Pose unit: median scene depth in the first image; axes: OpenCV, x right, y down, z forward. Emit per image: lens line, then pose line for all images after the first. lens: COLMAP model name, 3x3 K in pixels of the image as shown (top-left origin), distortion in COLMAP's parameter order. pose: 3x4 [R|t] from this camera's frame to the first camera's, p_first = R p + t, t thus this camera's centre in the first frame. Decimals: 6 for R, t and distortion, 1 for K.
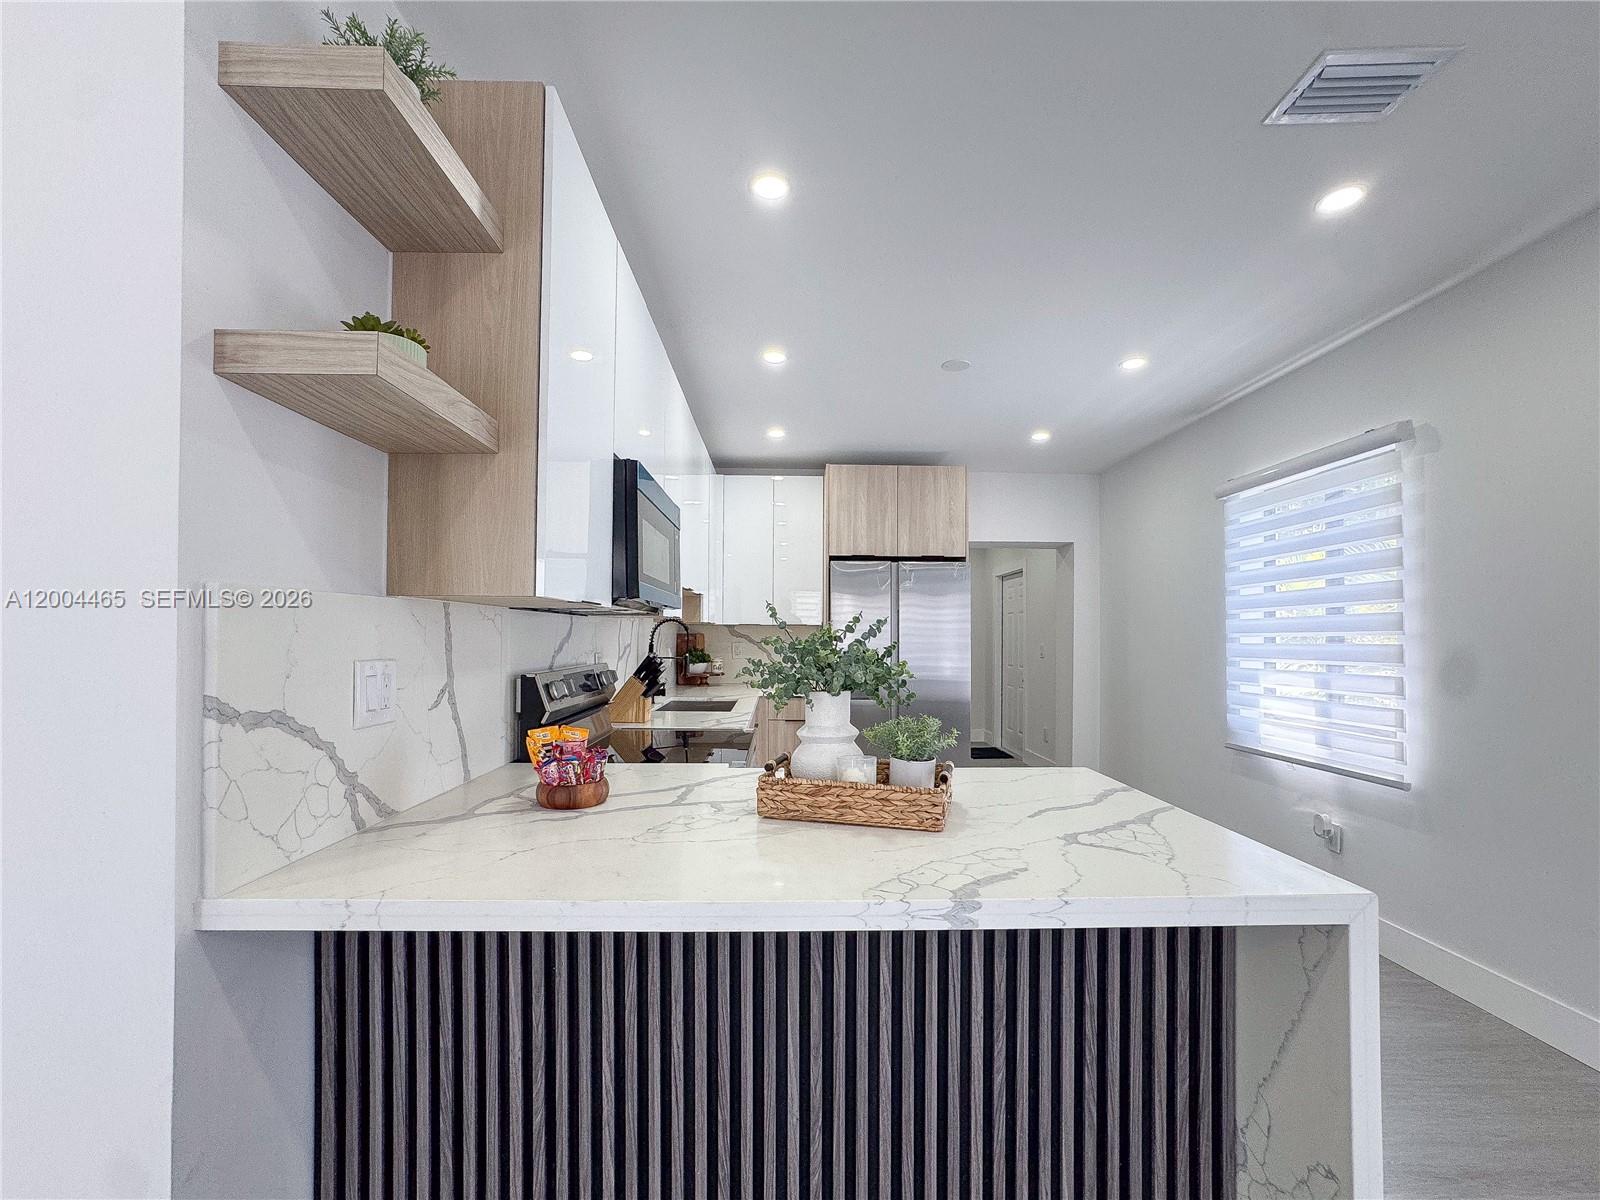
lens RADIAL K [[676.7, 0, 795.8], [0, 676.7, 634.7], [0, 0, 1]] dist [-0.020286, 0.000001]
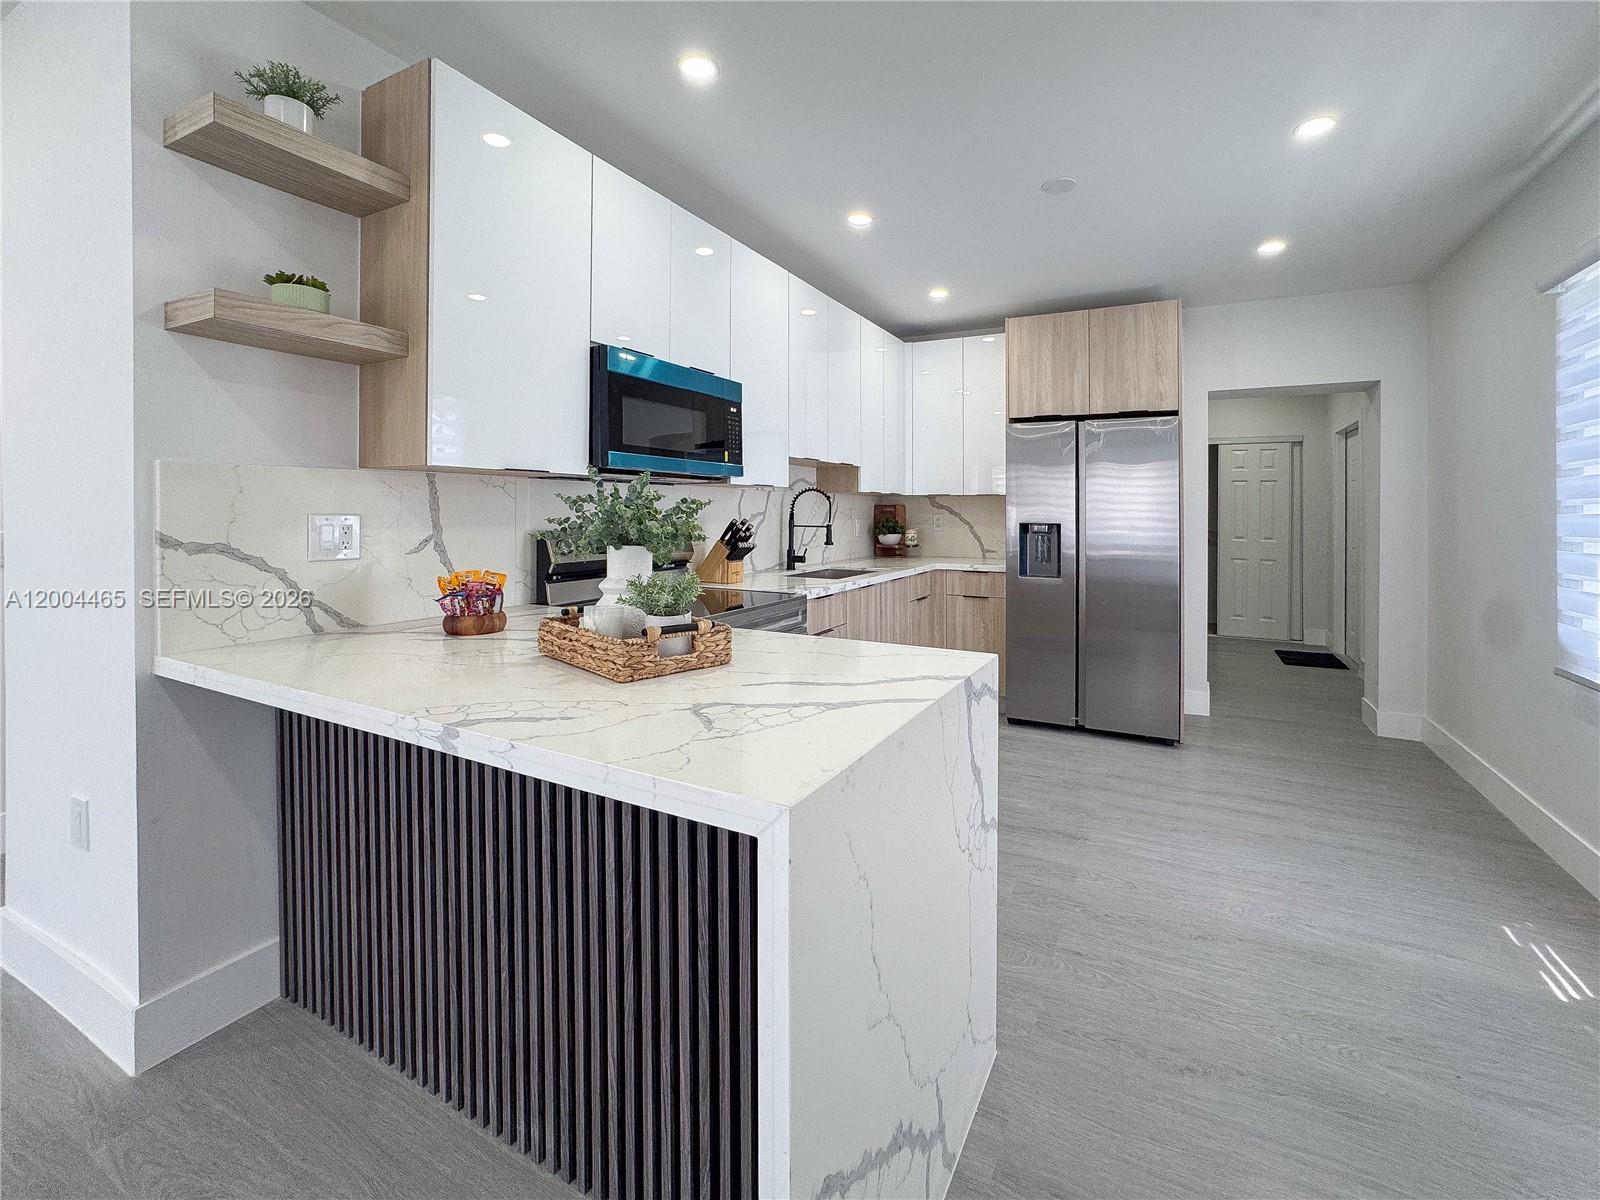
lens RADIAL K [[692.6, 0, 829.8], [0, 692.6, 504.3], [0, 0, 1]] dist [-0.001386, 0.000681]
pose [[0.879808, -0.002428, -0.475324, 0.390735], [-0.002360, 0.999952, -0.009475, 0.011743], [0.475324, 0.009458, 0.879760, 0.087713]]
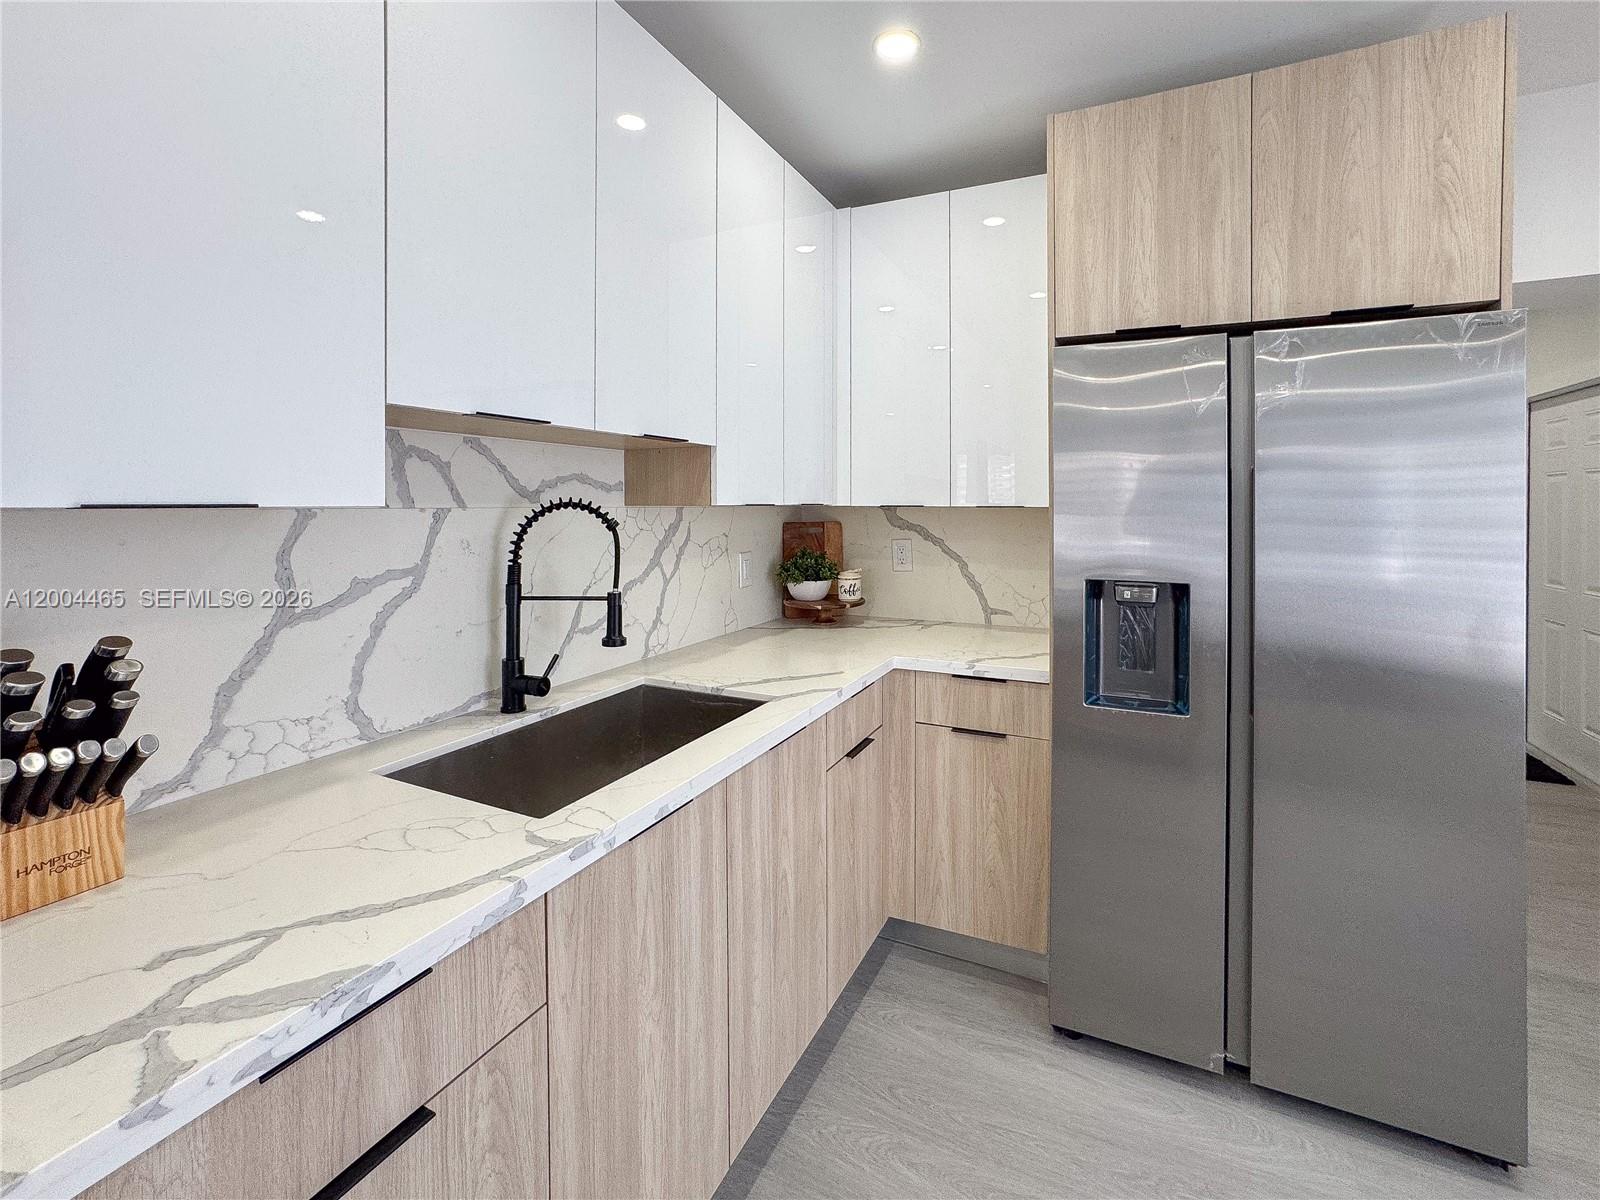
lens RADIAL K [[692.6, 0, 829.8], [0, 692.6, 504.3], [0, 0, 1]] dist [-0.001386, 0.000681]
pose [[0.896750, 0.000442, -0.442537, 0.155751], [-0.000444, 1.000000, 0.000101, -0.024680], [0.442537, 0.000106, 0.896750, 0.788988]]
